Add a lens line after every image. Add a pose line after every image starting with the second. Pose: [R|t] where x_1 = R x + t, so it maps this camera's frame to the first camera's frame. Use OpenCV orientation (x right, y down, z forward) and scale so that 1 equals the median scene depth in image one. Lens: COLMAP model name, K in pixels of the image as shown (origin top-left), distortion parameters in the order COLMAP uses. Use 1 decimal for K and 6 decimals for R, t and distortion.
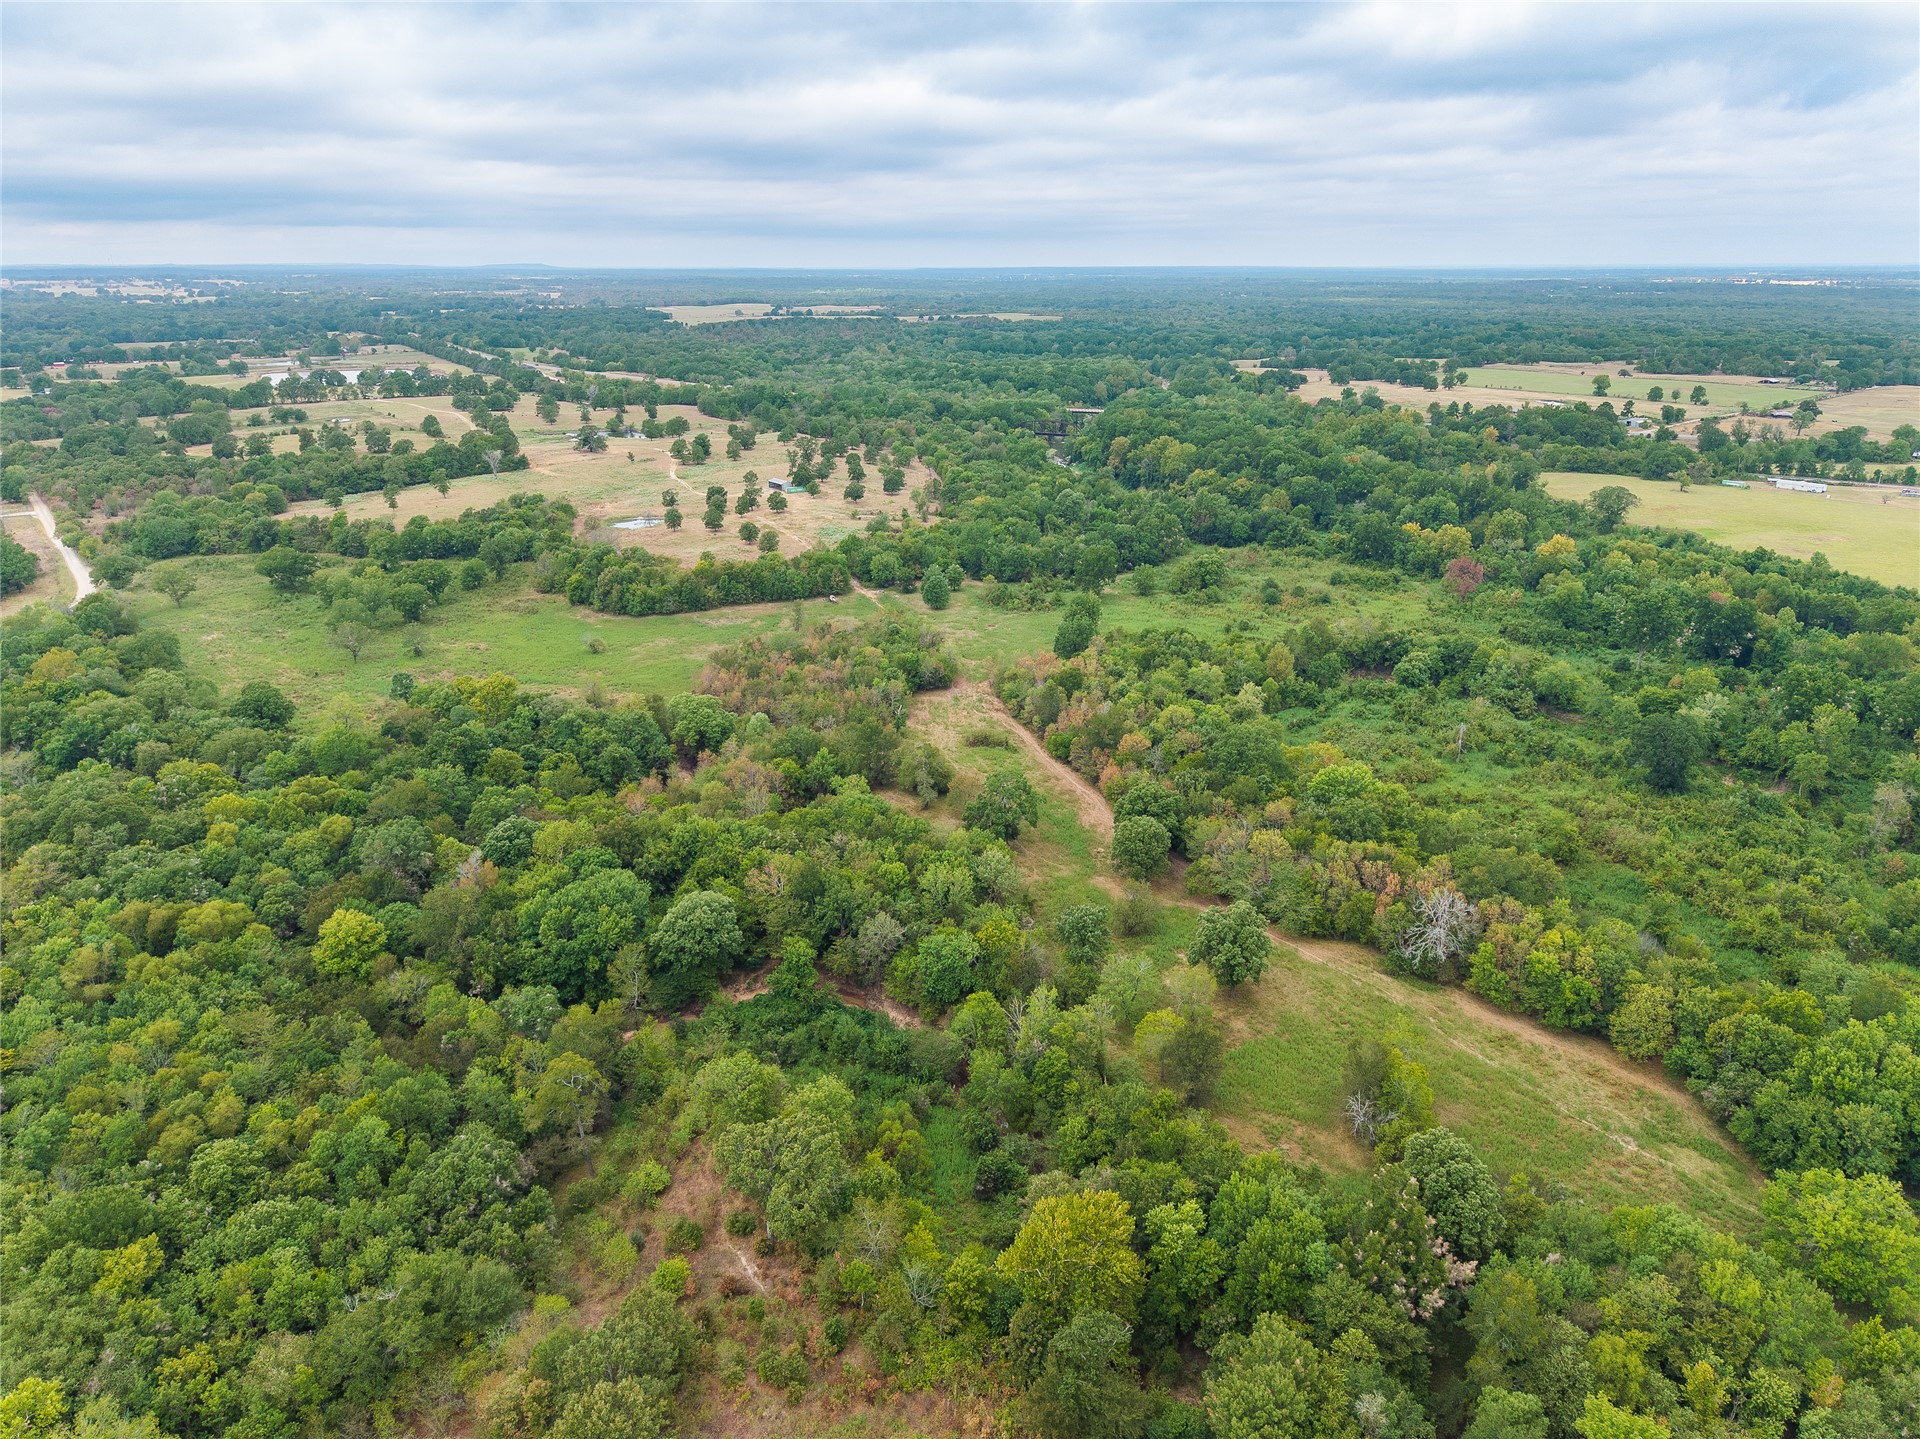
lens RADIAL K [[1279.5, 0, 960.0], [0, 1279.5, 719.5], [0, 0, 1]] dist [0.057030, -0.080677]
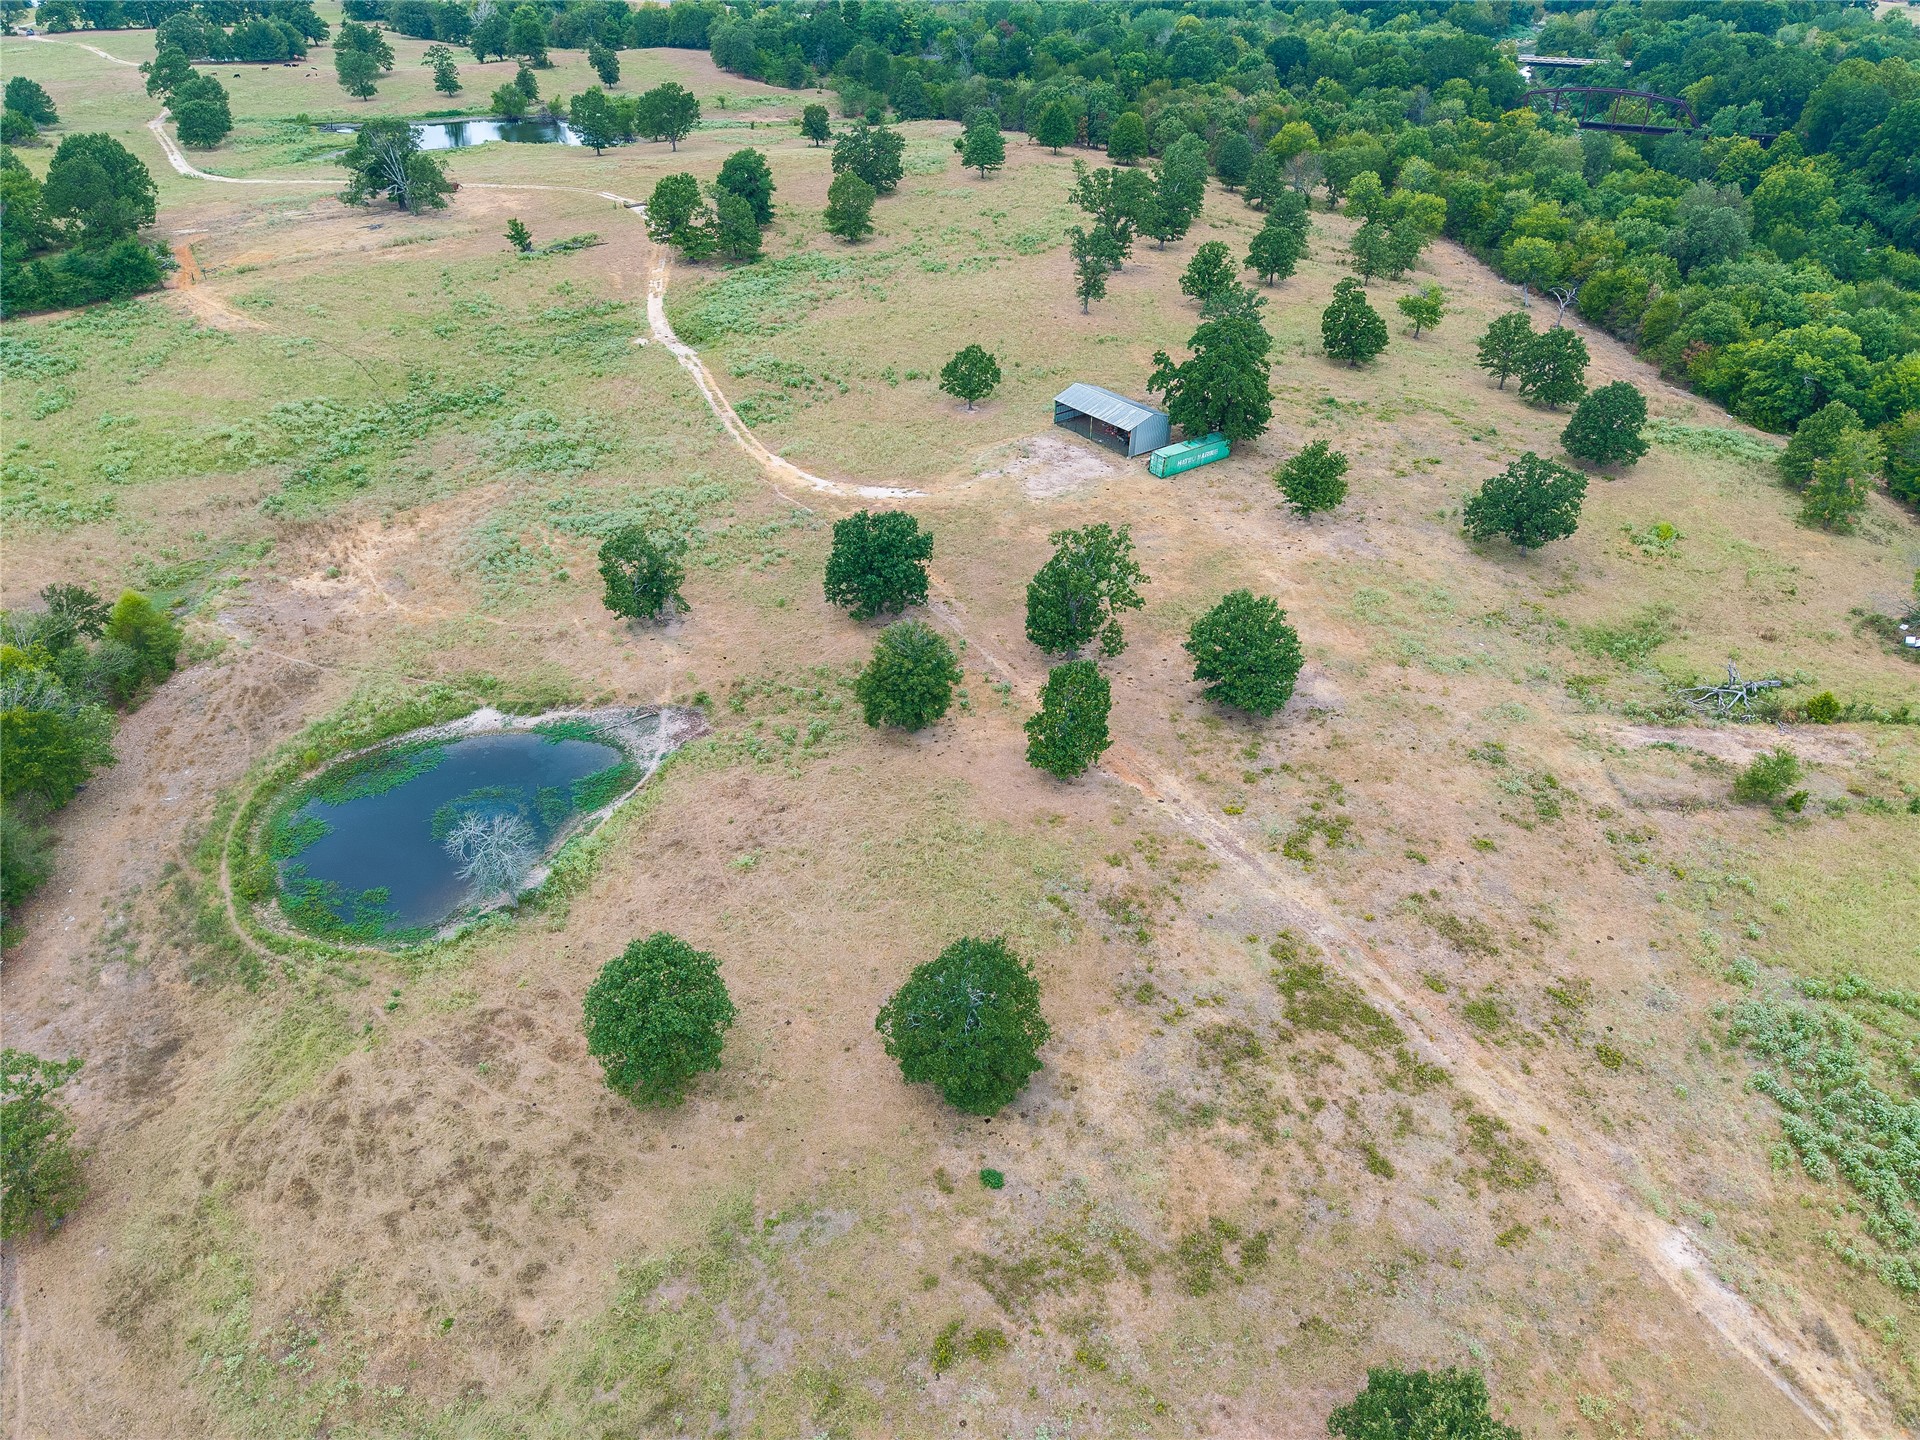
lens RADIAL K [[1279.5, 0, 960.0], [0, 1279.5, 720.0], [0, 0, 1]] dist [0.057030, -0.080677]
pose [[0.999884, 0.011857, -0.009542, -0.121829], [-0.009263, 0.971561, 0.236608, -0.137438], [0.012076, -0.236492, 0.971558, 0.560609]]
